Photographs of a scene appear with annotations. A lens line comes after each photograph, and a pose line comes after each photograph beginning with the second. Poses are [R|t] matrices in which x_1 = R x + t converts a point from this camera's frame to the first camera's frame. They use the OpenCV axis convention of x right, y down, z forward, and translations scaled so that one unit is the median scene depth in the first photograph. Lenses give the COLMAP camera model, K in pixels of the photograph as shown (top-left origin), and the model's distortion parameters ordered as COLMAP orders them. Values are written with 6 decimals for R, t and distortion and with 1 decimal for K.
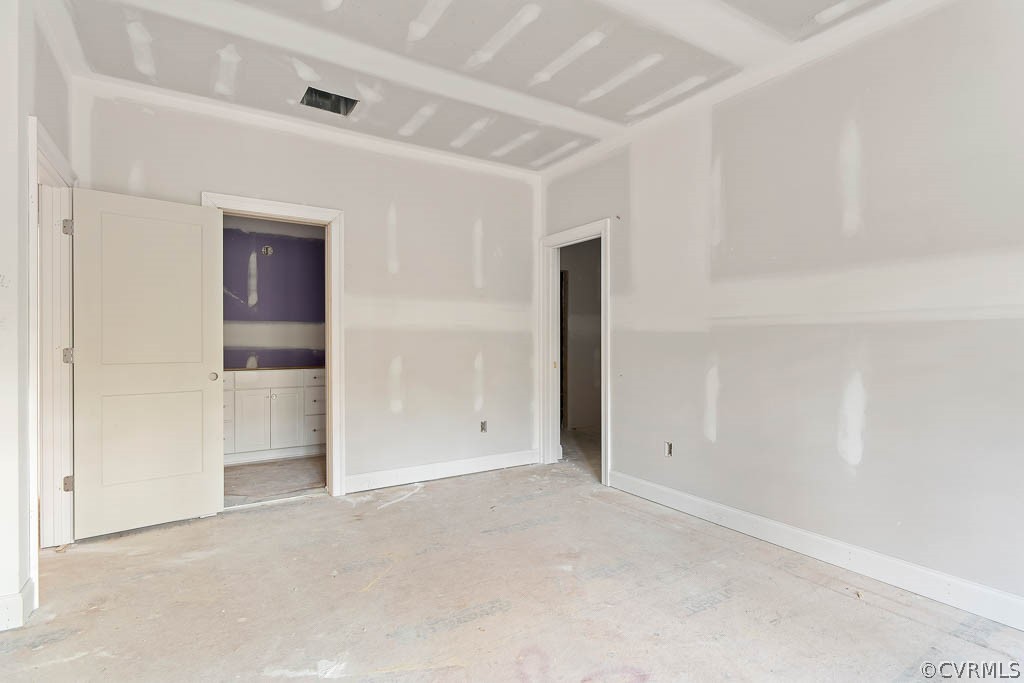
lens RADIAL K [[497.7, 0, 514.7], [0, 497.7, 336.7], [0, 0, 1]] dist [-0.000453, 0.000228]
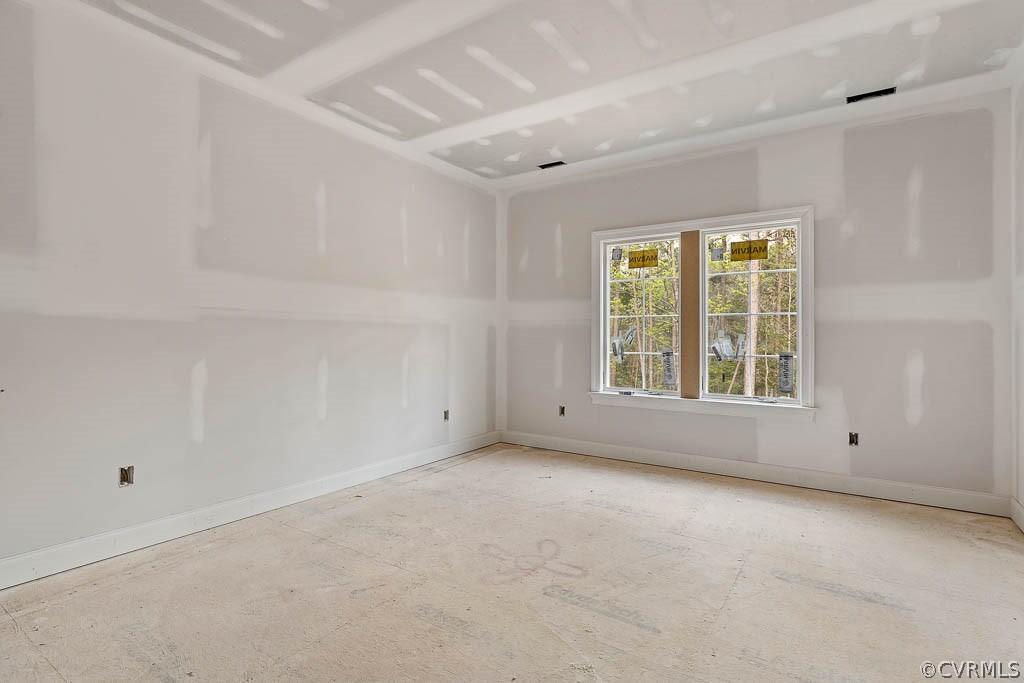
lens RADIAL K [[497.7, 0, 514.7], [0, 497.7, 336.7], [0, 0, 1]] dist [-0.000453, 0.000228]
pose [[-0.384688, -0.007022, 0.923020, -0.685835], [-0.013884, 0.999902, 0.001821, 0.004619], [-0.922942, -0.012114, -0.384748, 0.840648]]
